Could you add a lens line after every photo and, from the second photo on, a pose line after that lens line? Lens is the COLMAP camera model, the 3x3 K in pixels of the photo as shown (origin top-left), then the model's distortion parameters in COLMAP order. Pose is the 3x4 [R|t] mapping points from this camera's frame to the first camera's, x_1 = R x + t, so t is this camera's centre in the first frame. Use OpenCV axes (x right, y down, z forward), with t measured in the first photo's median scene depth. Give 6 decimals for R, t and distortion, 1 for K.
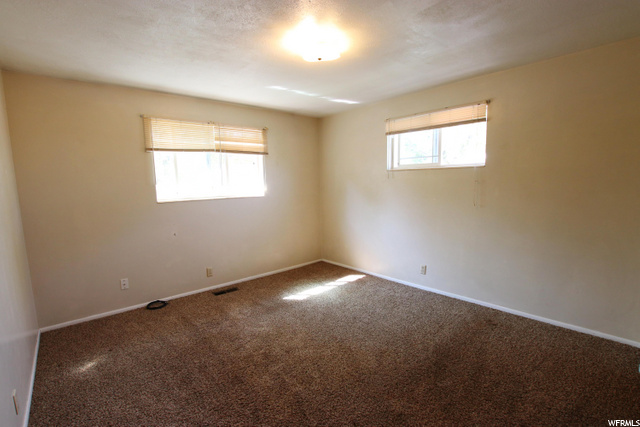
lens RADIAL K [[317.9, 0, 320.0], [0, 317.9, 213.5], [0, 0, 1]] dist [-0.015378, -0.000881]
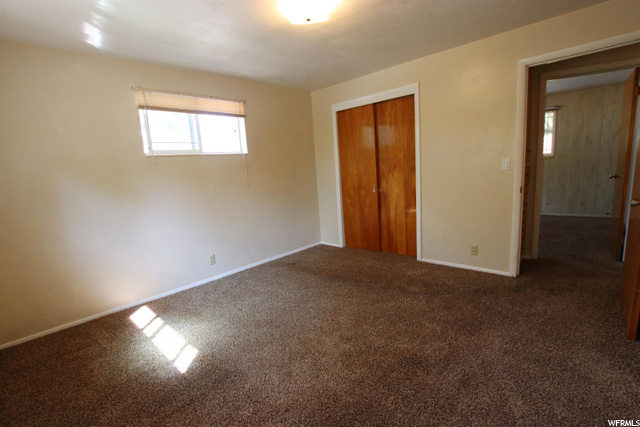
lens RADIAL K [[317.9, 0, 320.0], [0, 317.9, 213.5], [0, 0, 1]] dist [-0.015378, -0.000881]
pose [[-0.131954, -0.118932, 0.984095, -0.655835], [0.168387, 0.975658, 0.140490, -0.041096], [-0.976849, 0.184248, -0.108715, 0.764706]]
